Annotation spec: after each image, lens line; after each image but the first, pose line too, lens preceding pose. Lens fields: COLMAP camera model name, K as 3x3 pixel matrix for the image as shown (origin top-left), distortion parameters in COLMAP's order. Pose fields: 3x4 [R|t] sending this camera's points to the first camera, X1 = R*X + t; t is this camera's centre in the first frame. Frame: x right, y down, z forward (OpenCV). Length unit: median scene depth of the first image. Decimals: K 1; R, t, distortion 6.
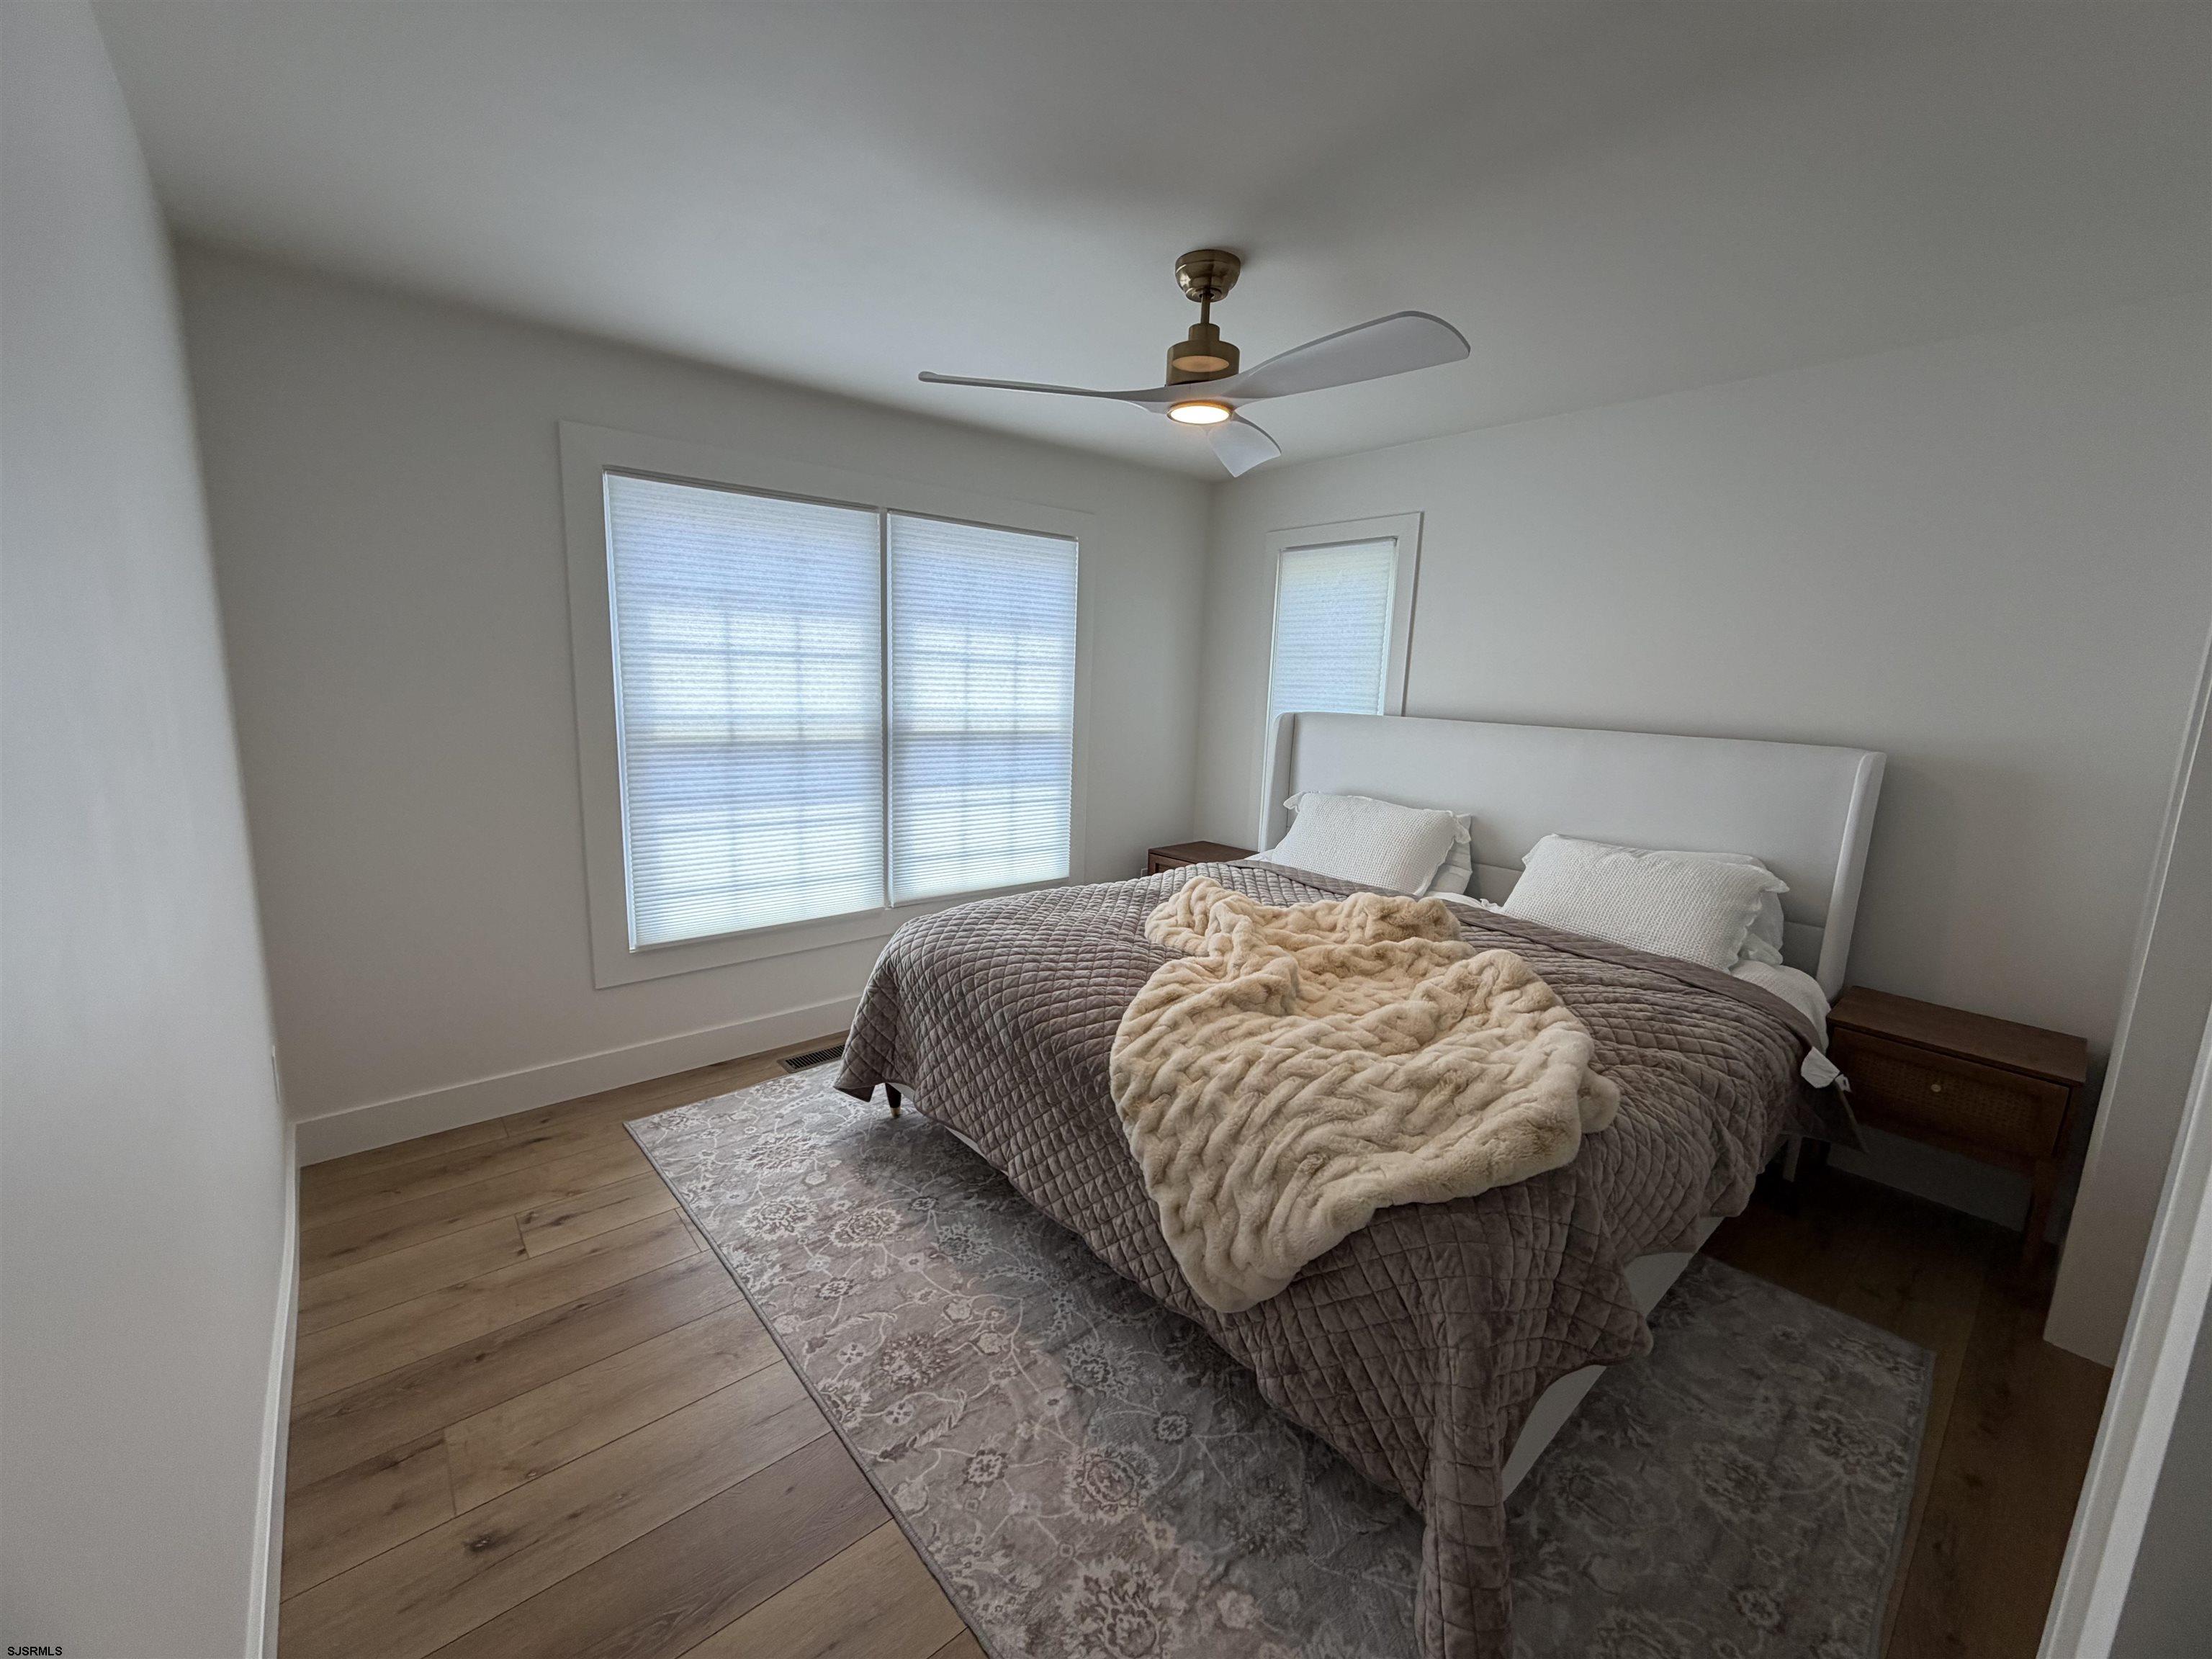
lens RADIAL K [[879.5, 0, 1095.9], [0, 879.5, 832.1], [0, 0, 1]] dist [0.000094, 0.000216]
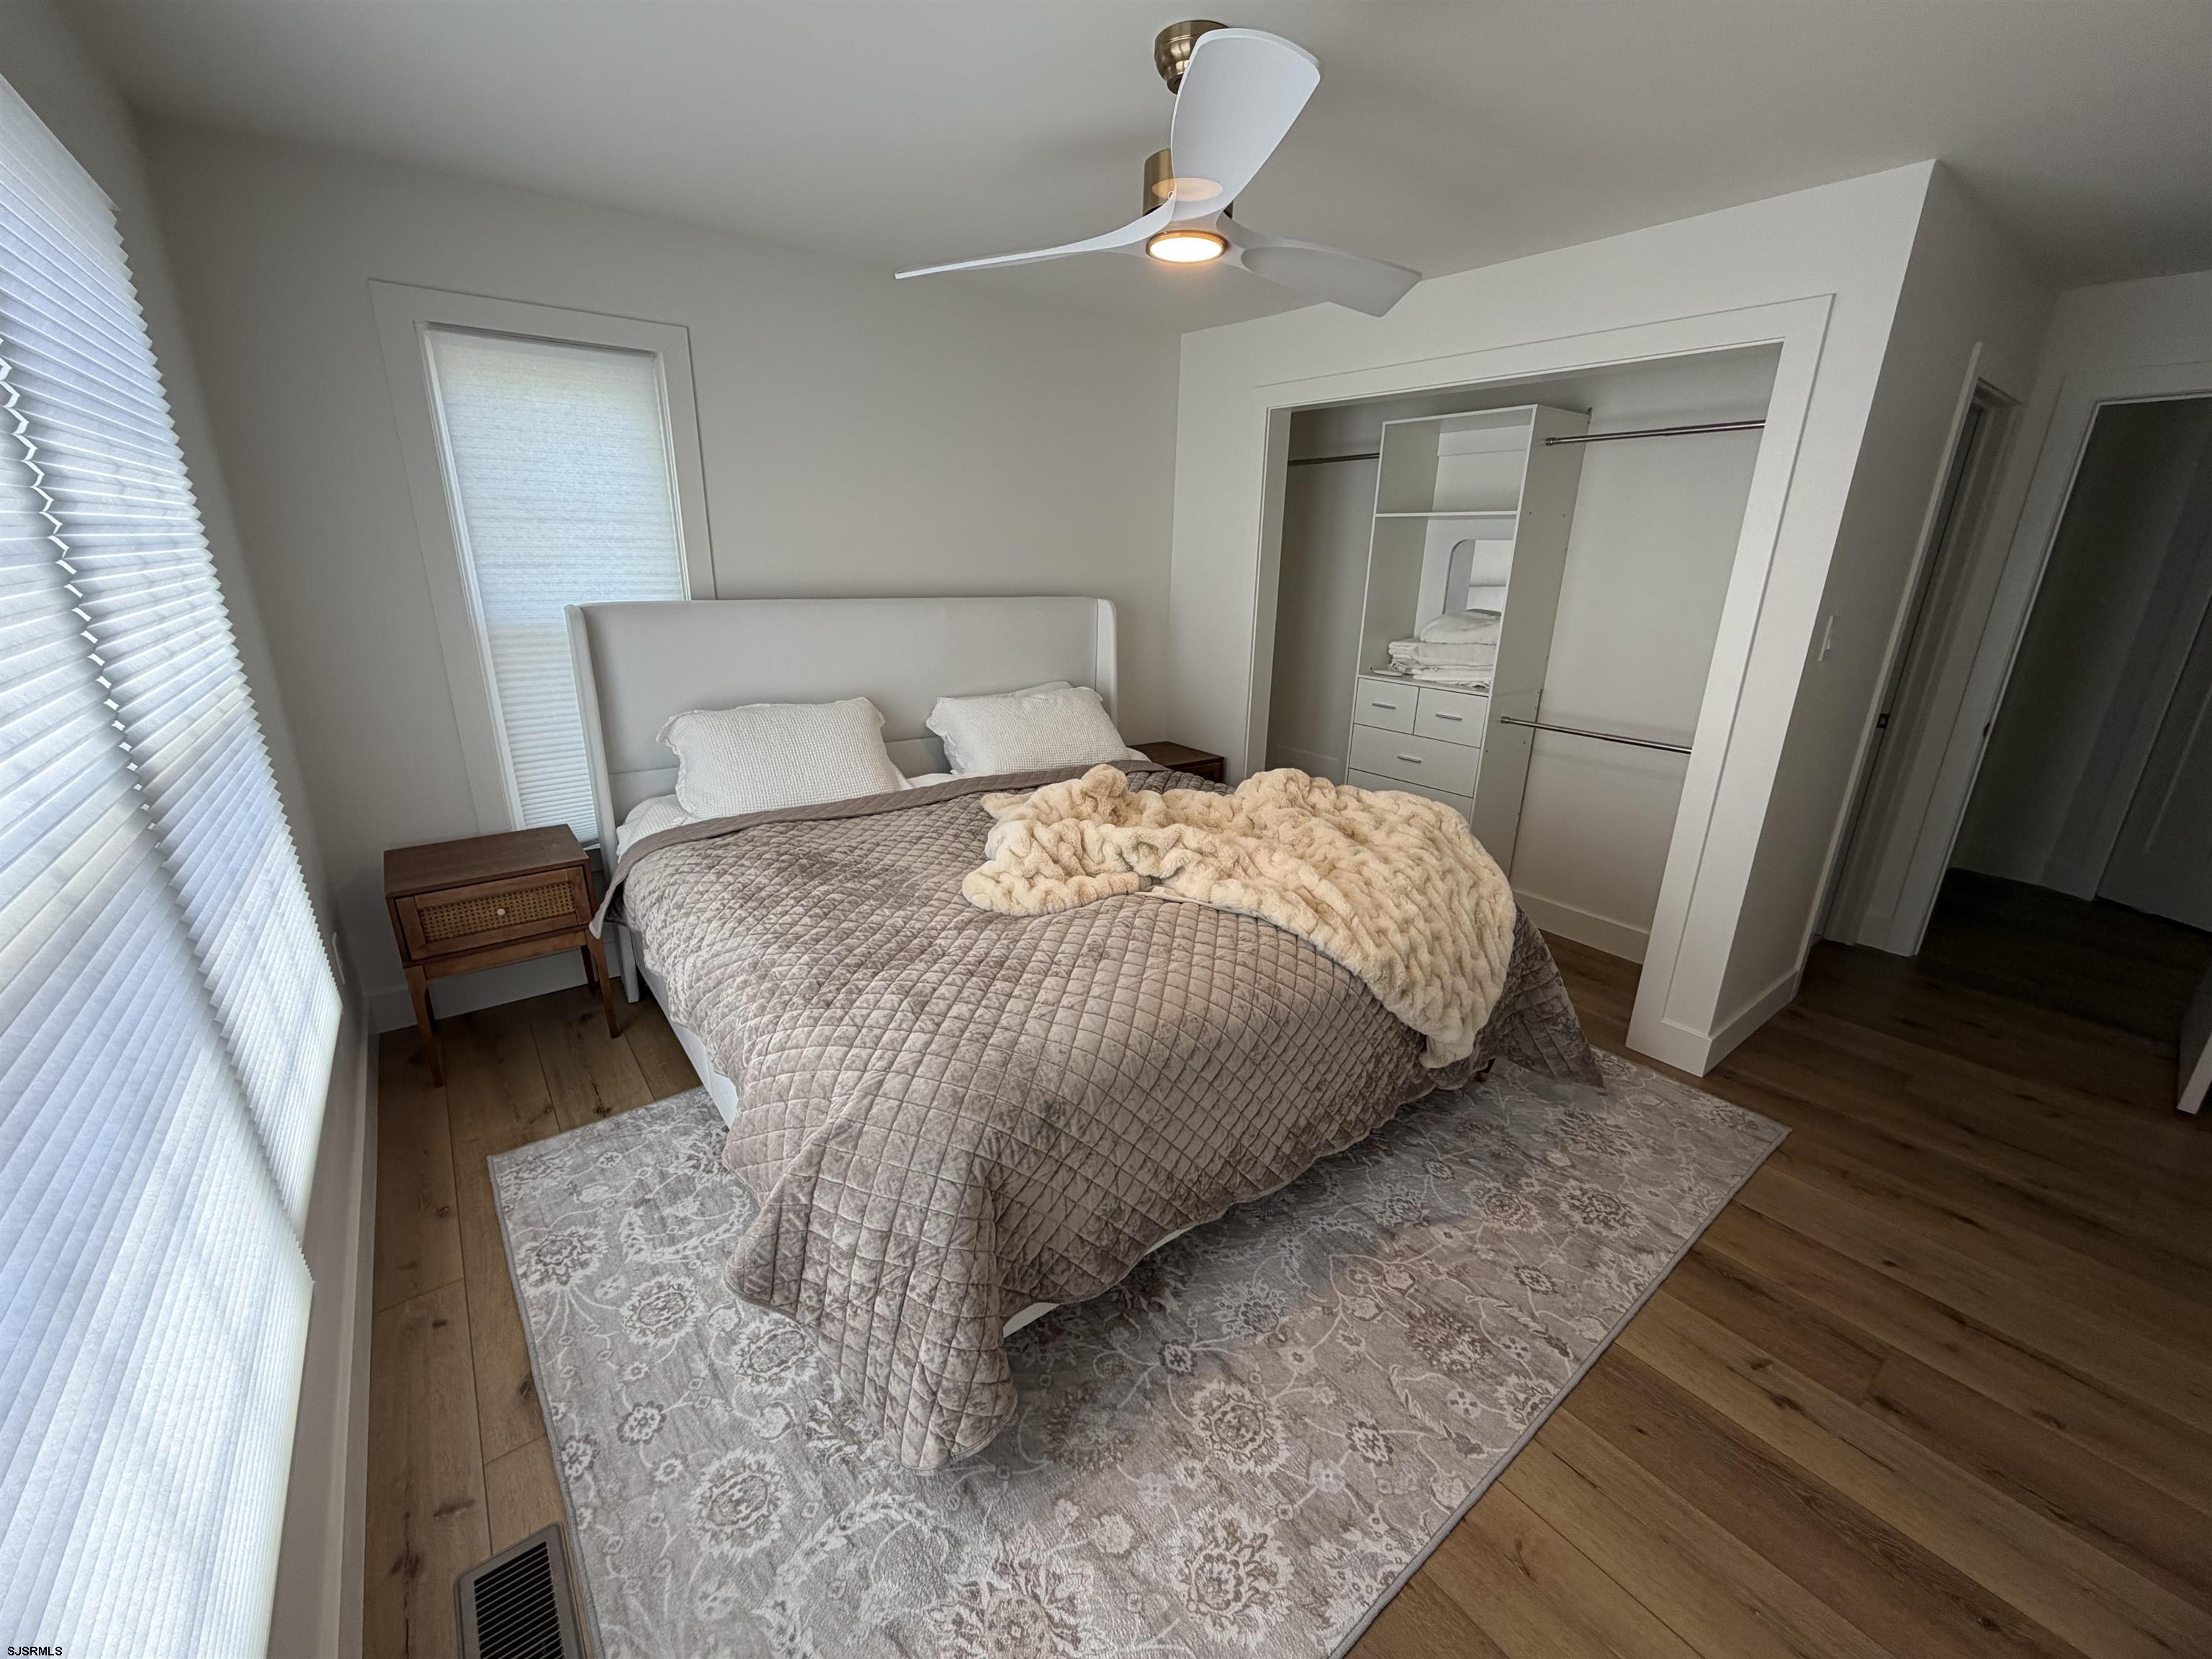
lens RADIAL K [[871.6, 0, 1101.1], [0, 871.6, 829.9], [0, 0, 1]] dist [-0.000771, 0.000156]
pose [[0.059712, -0.338035, 0.939237, -0.906514], [0.154254, 0.932739, 0.325890, -0.278193], [-0.986225, 0.125421, 0.107839, 1.168281]]
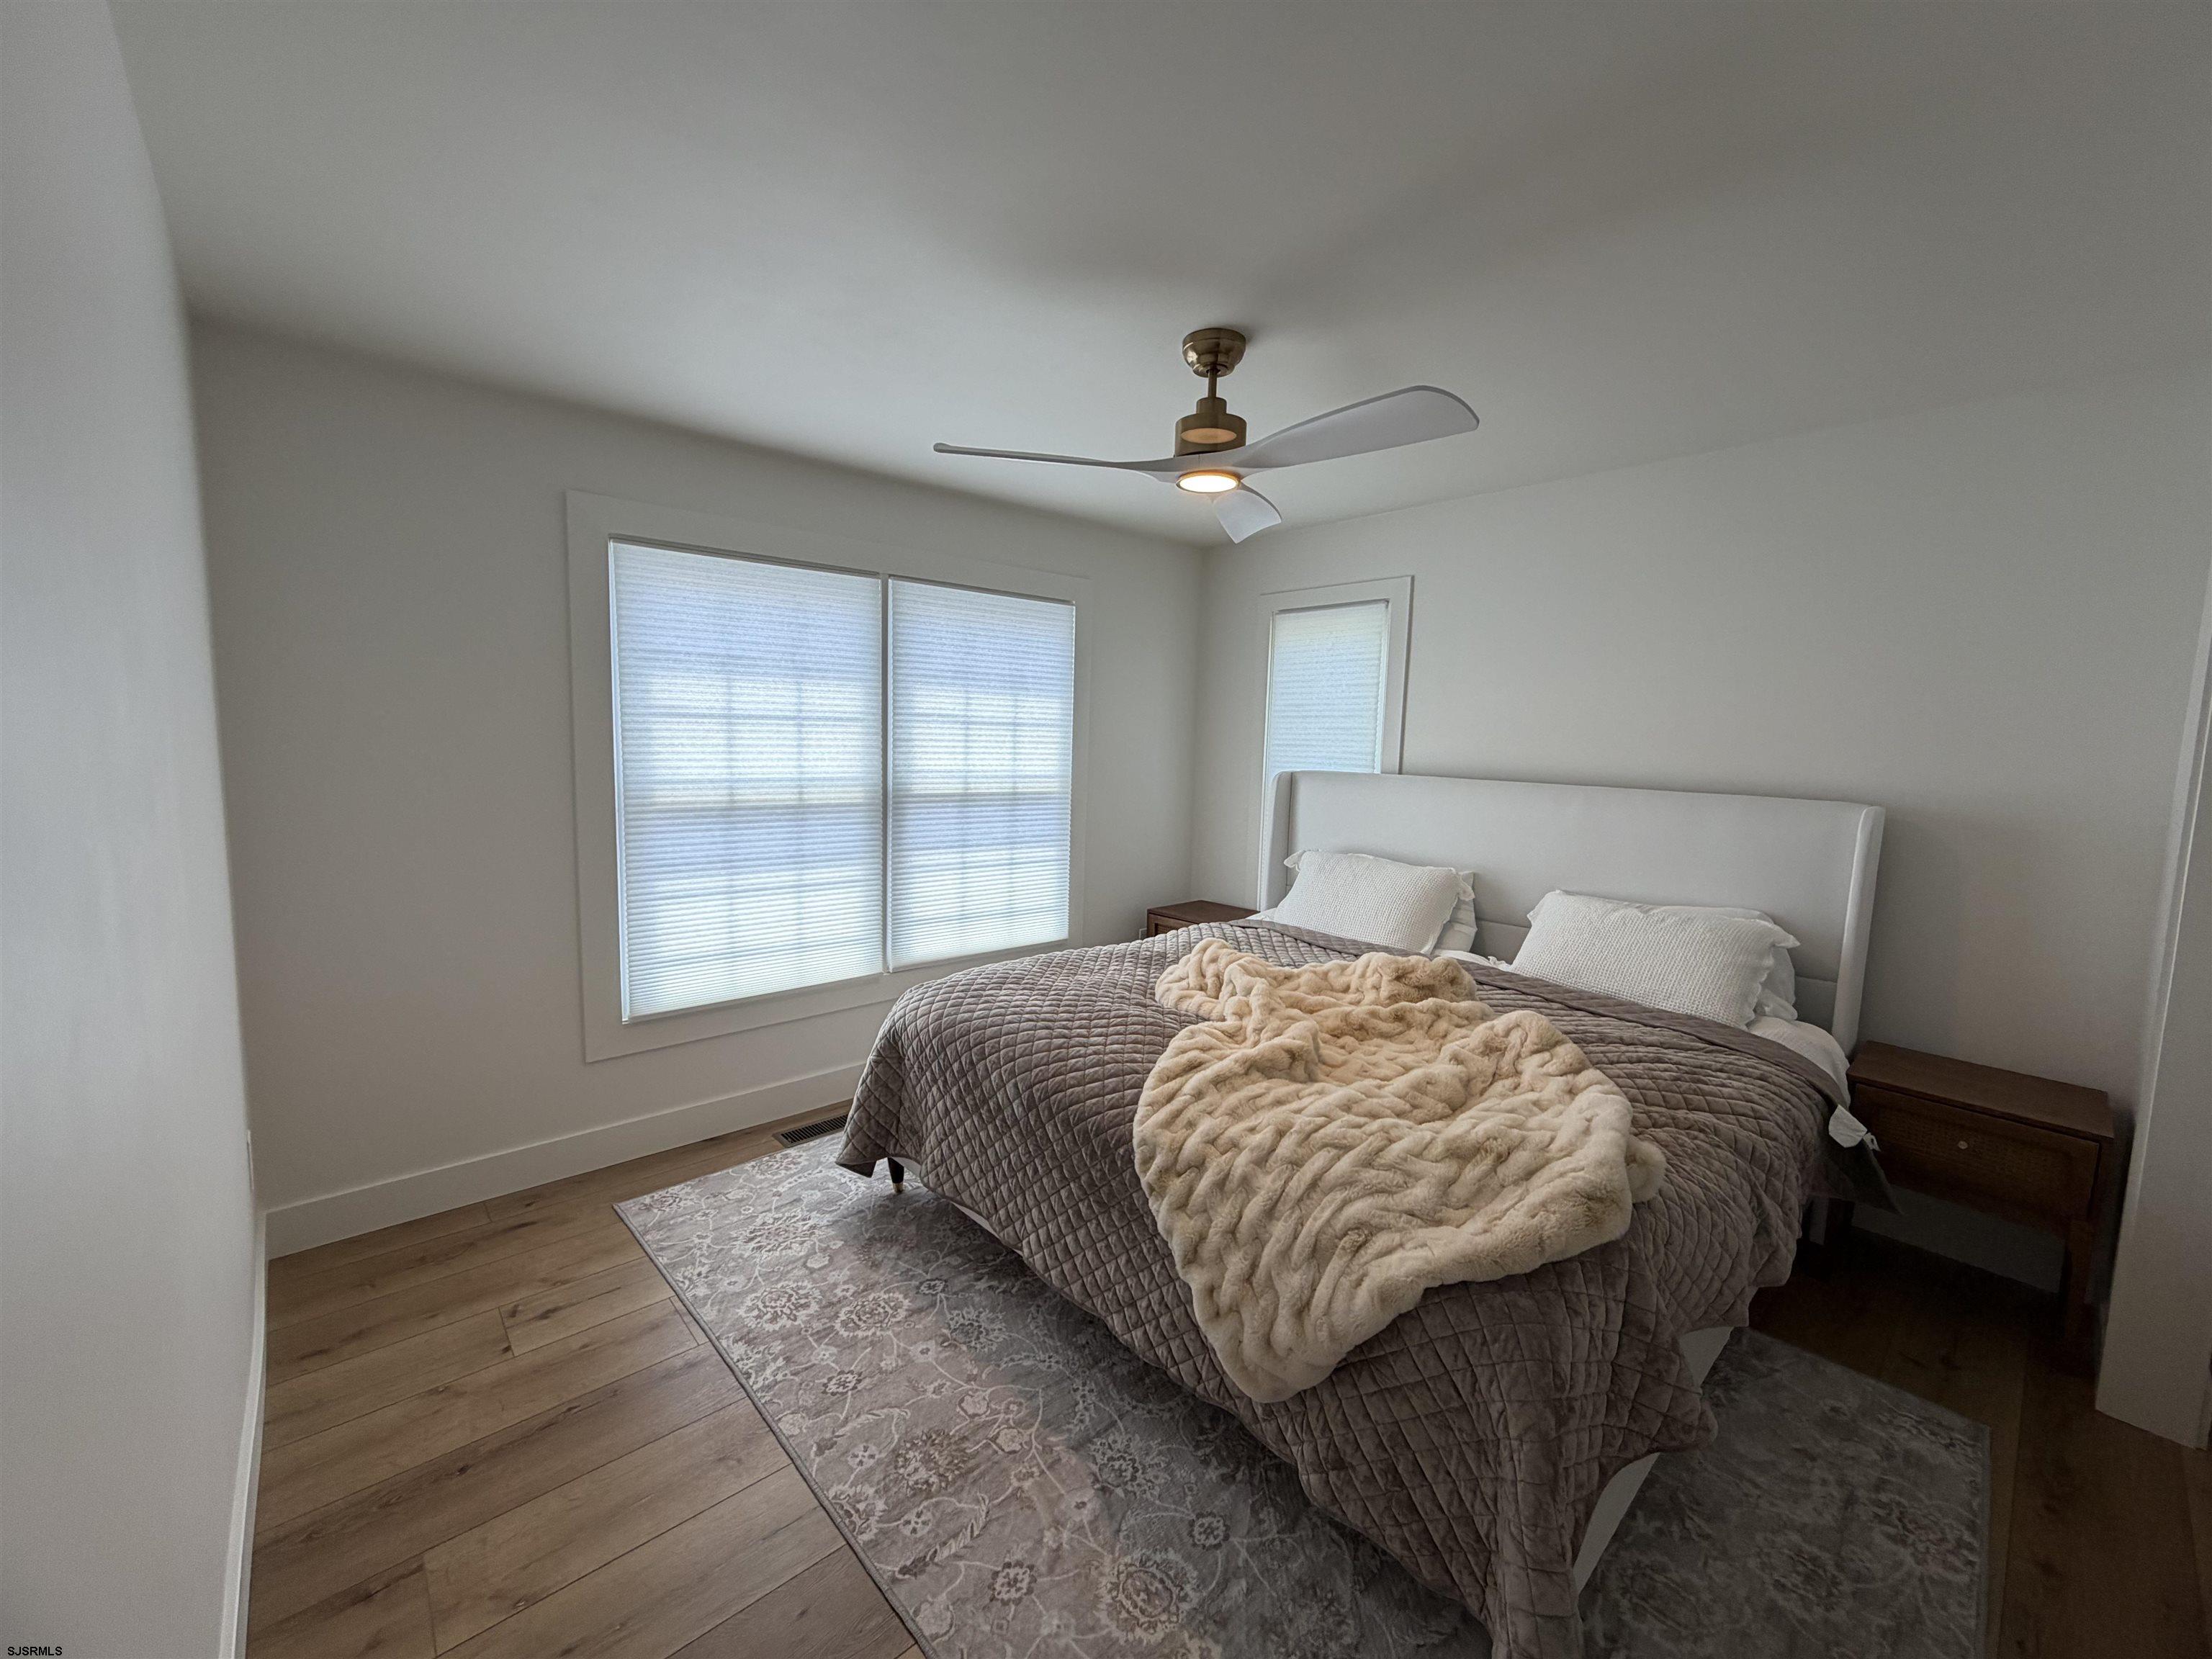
lens RADIAL K [[879.5, 0, 1095.9], [0, 879.5, 832.1], [0, 0, 1]] dist [0.000094, 0.000216]
pose [[0.999733, -0.009894, 0.020884, -0.041557], [0.011246, 0.997778, -0.065666, -0.006896], [-0.020188, 0.065884, 0.997623, 0.013771]]
